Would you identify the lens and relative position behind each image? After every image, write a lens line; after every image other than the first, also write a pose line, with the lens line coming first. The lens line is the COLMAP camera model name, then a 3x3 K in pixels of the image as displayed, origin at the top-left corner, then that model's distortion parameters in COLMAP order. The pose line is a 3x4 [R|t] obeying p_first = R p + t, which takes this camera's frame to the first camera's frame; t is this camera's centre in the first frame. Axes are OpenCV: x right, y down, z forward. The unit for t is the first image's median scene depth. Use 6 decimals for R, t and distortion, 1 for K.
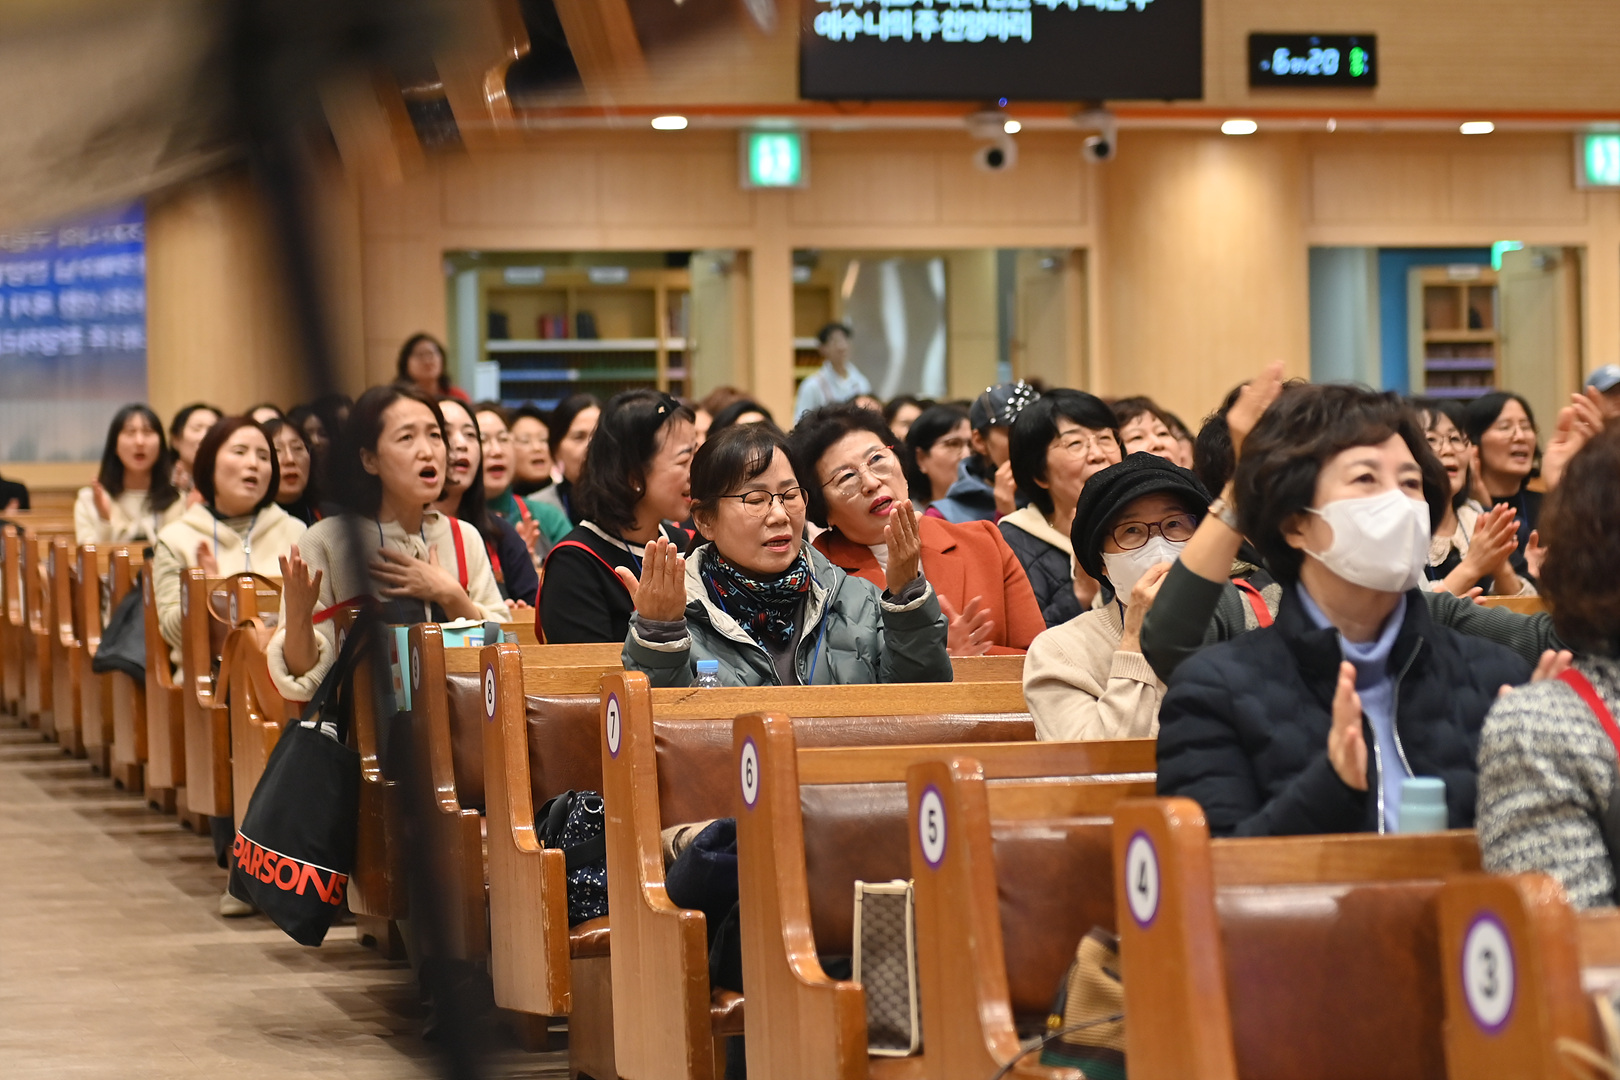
lens RADIAL K [[4430.5, 0, 810.0], [0, 4430.5, 540.0], [0, 0, 1]] dist [-0.040934, -0.181161]
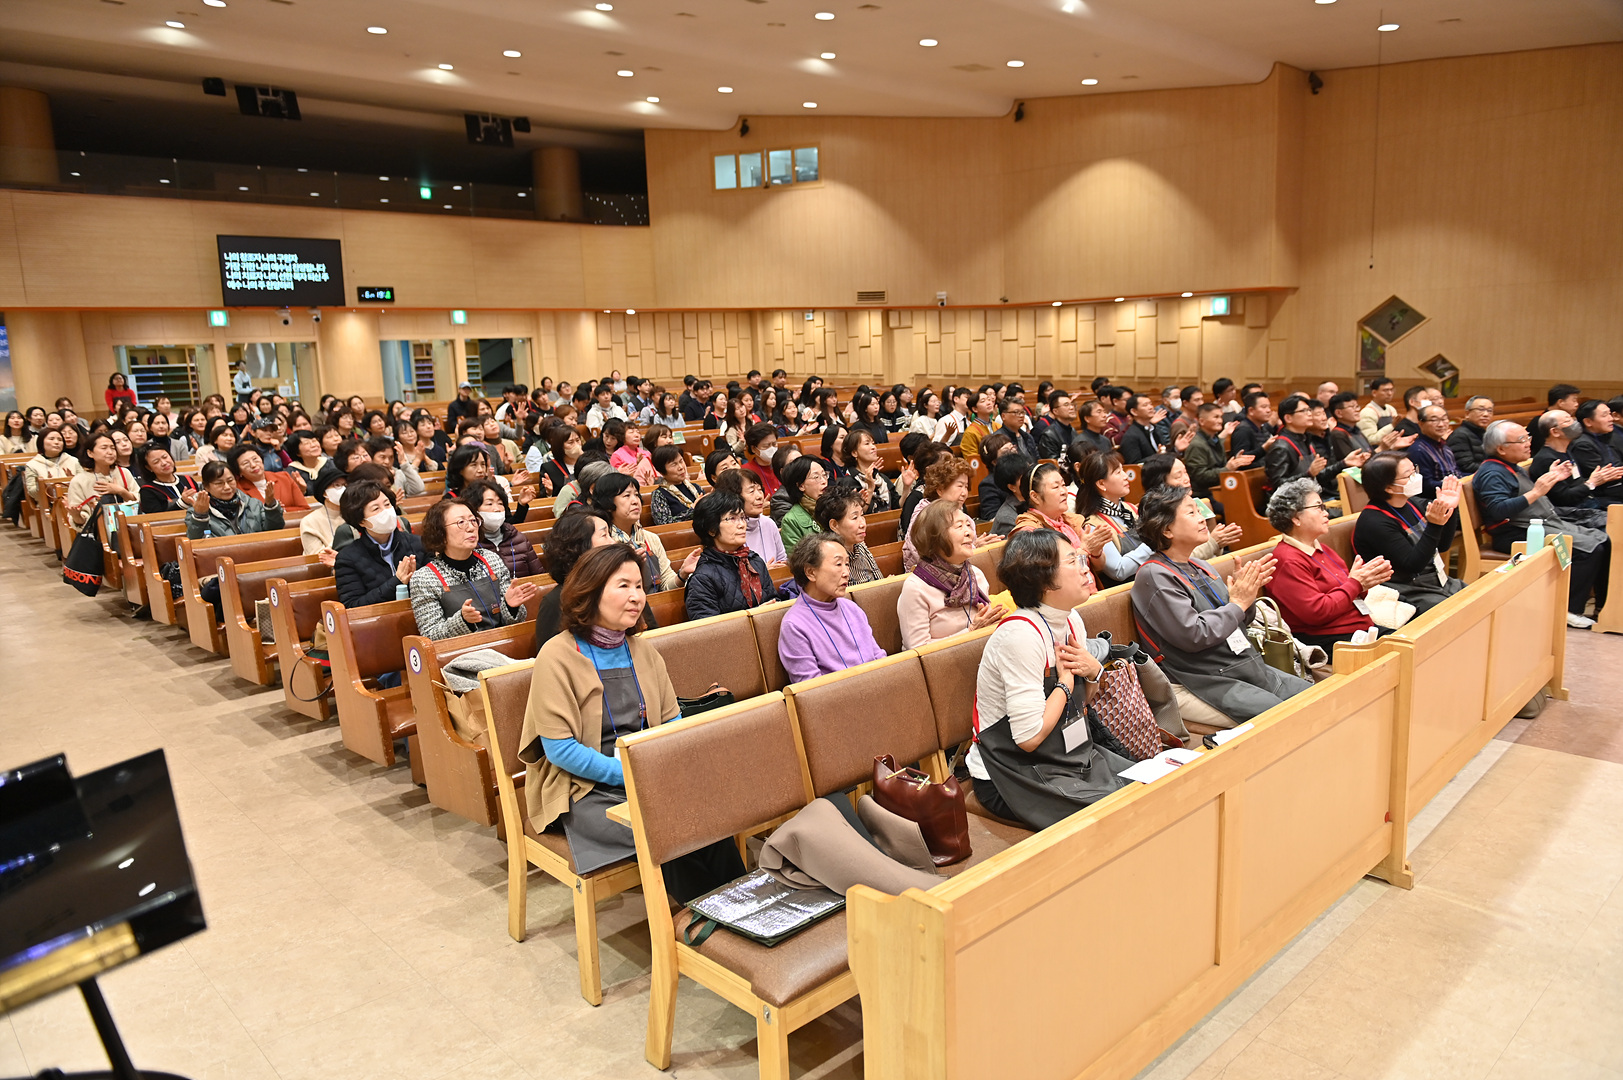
lens RADIAL K [[1096.9, 0, 811.5], [0, 1096.9, 540.0], [0, 0, 1]] dist [-0.012324, -0.001815]
pose [[0.888108, -0.087561, 0.451217, 0.004005], [0.024884, 0.989407, 0.143022, -0.025412], [-0.458960, -0.115791, 0.880879, -0.017130]]
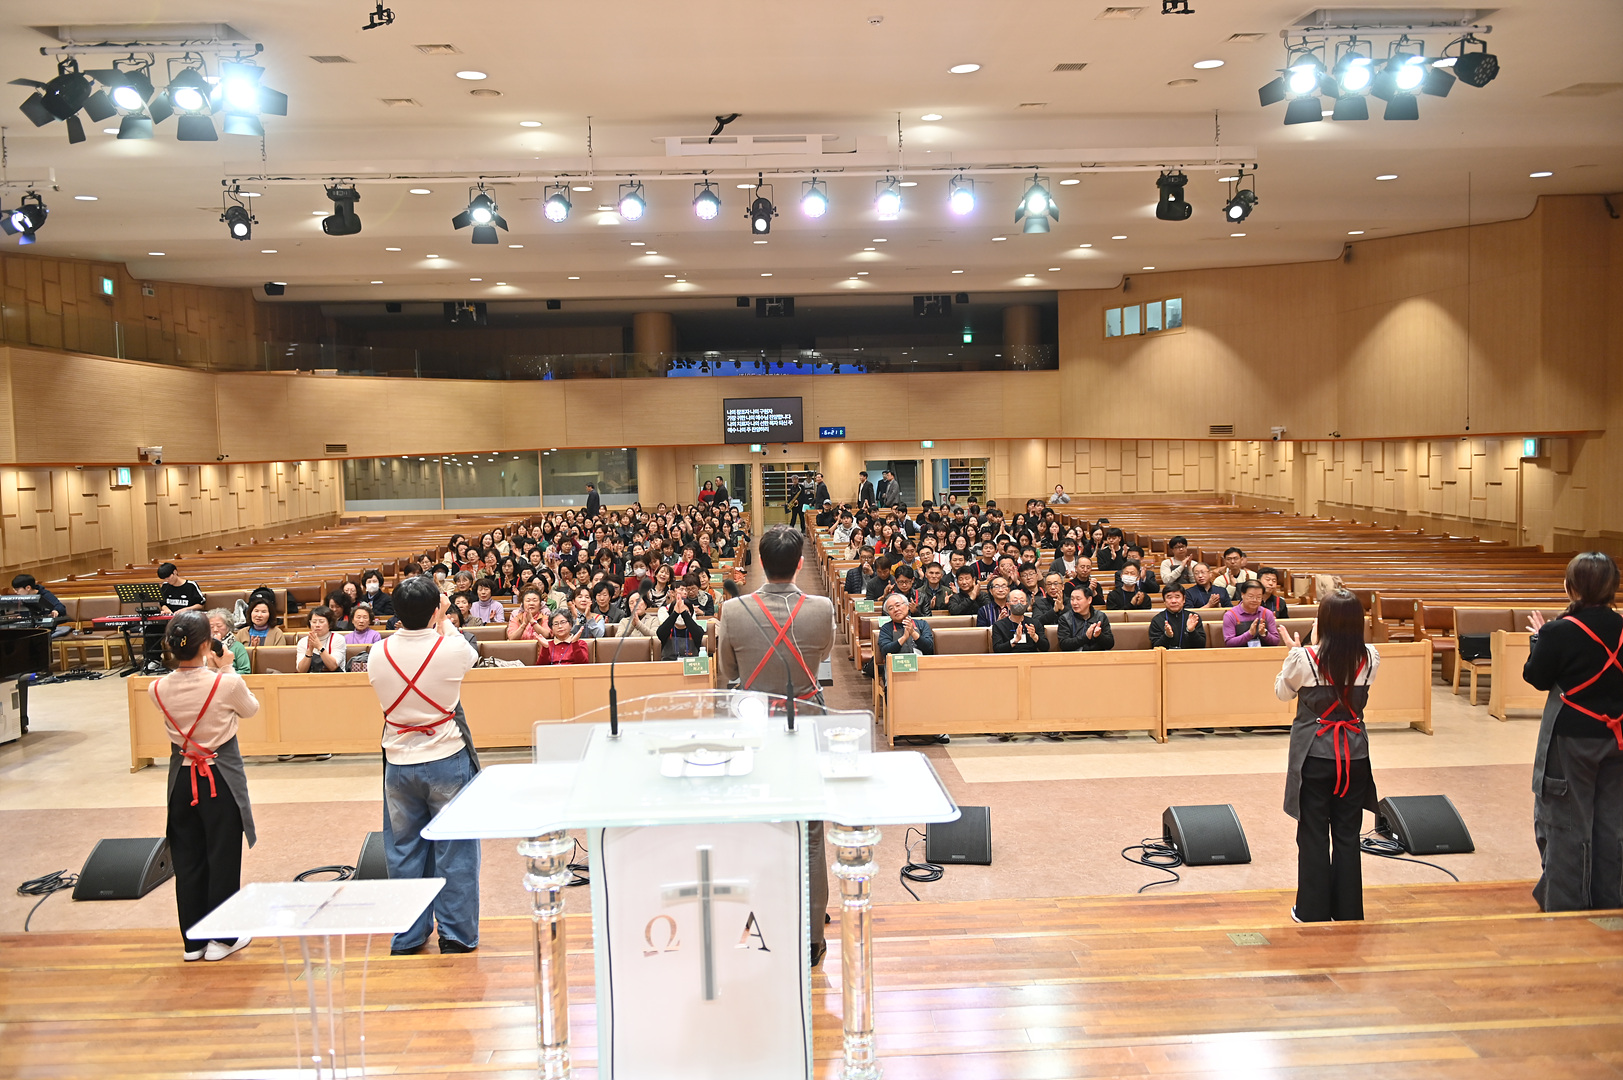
lens RADIAL K [[1101.5, 0, 811.5], [0, 1101.5, 540.0], [0, 0, 1]] dist [-0.010487, -0.004044]
pose [[0.971041, 0.014756, -0.238456, 0.406775], [-0.000099, 0.998116, 0.061359, -0.060715], [0.238912, -0.059559, 0.969213, -0.291347]]
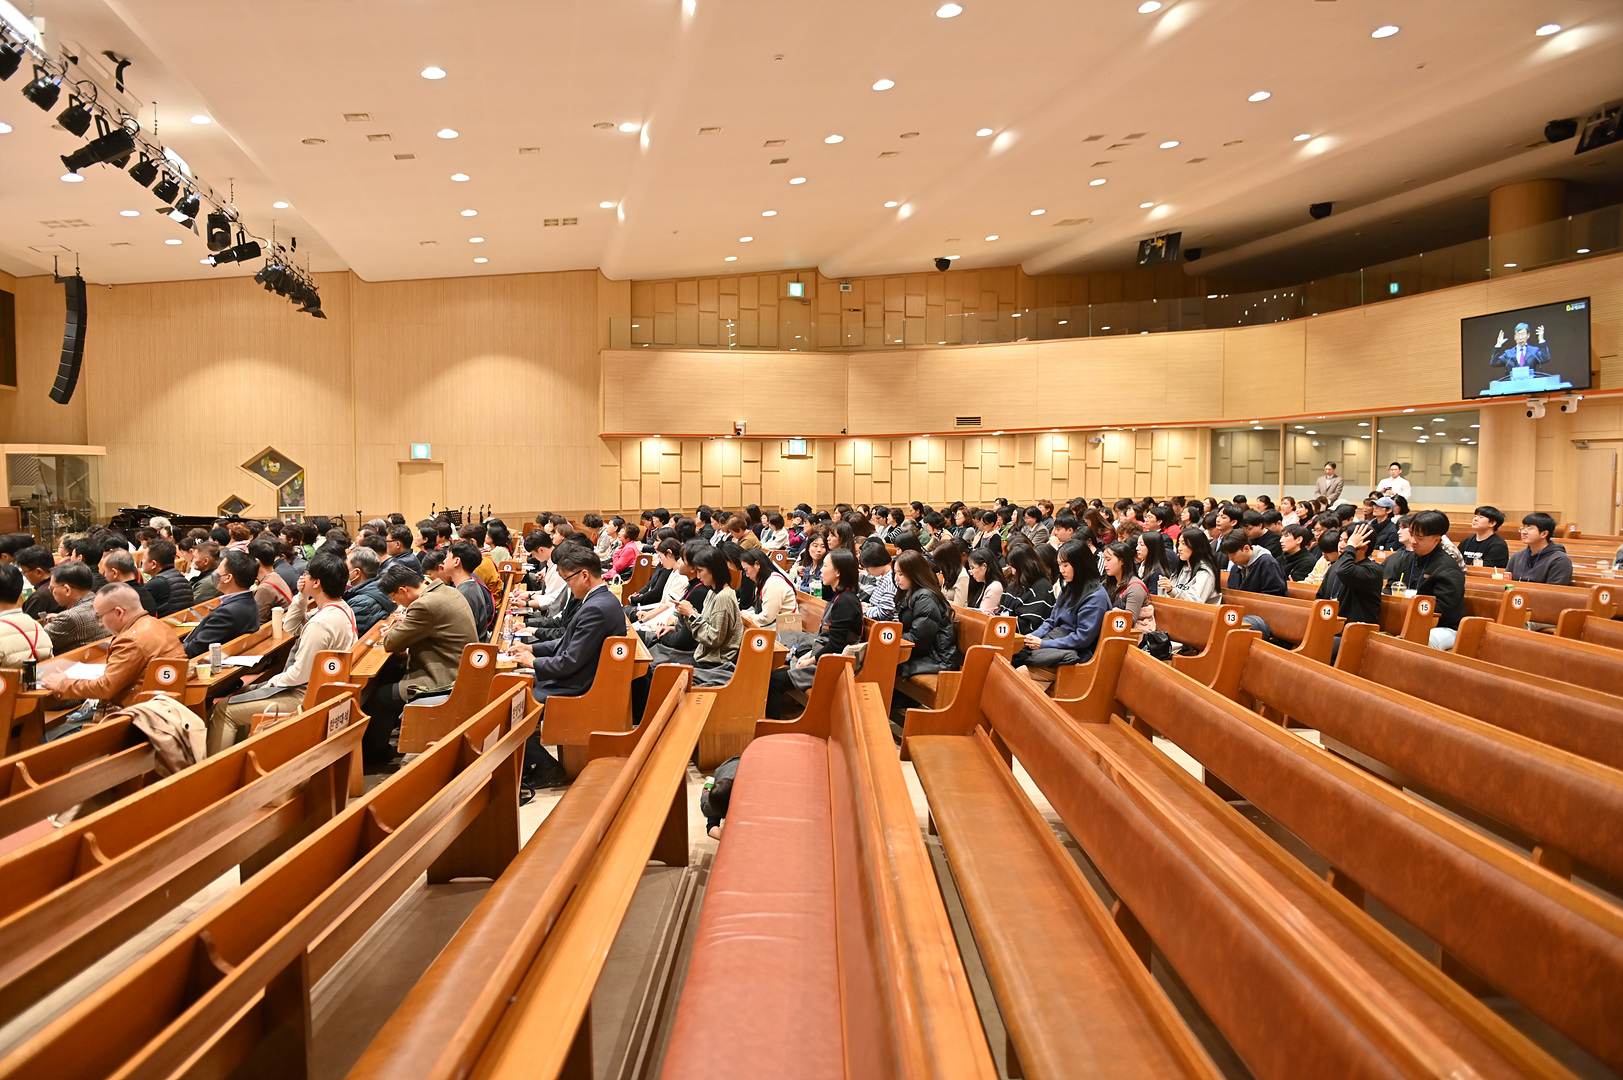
lens RADIAL K [[1096.9, 0, 811.5], [0, 1096.9, 540.0], [0, 0, 1]] dist [-0.012324, -0.001815]
pose [[-0.035039, 0.078393, -0.996307, 0.740642], [-0.016503, 0.996737, 0.079007, -0.051737], [0.999250, 0.019211, -0.033630, 0.540841]]
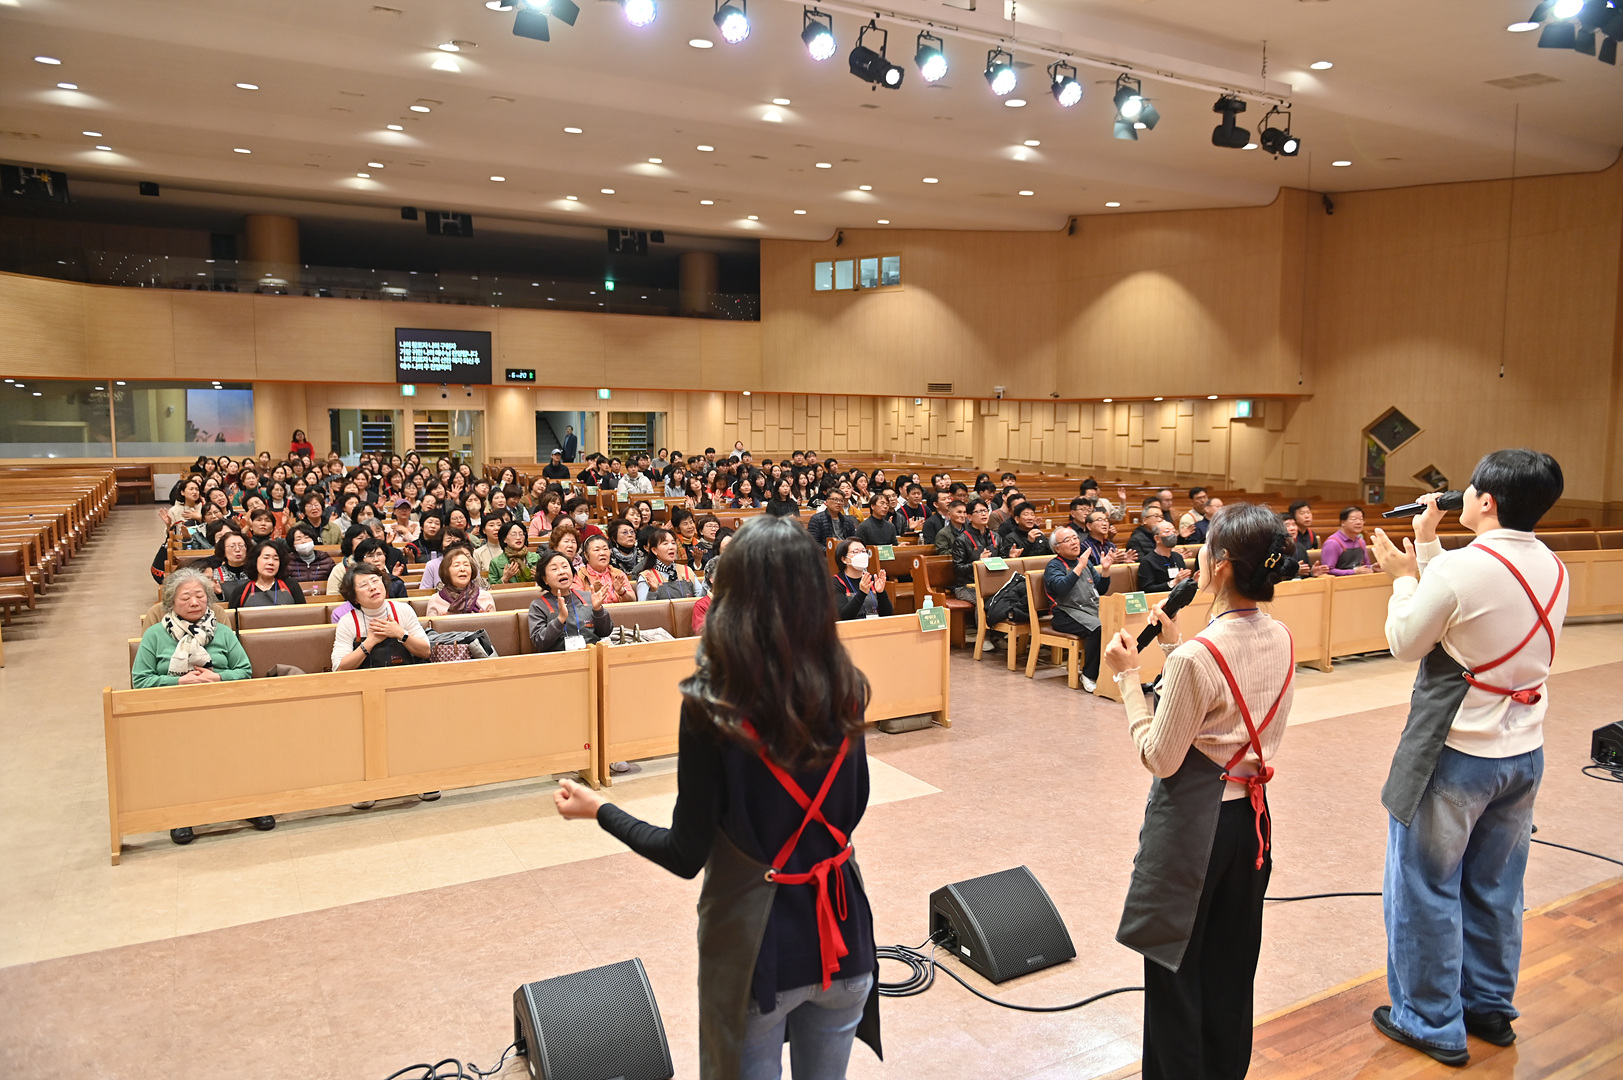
lens RADIAL K [[1096.9, 0, 811.5], [0, 1096.9, 540.0], [0, 0, 1]] dist [-0.012324, -0.001815]
pose [[0.972544, 0.000414, 0.232718, 0.143433], [-0.019929, 0.996473, 0.081510, -0.035722], [-0.231863, -0.083910, 0.969123, -0.201321]]
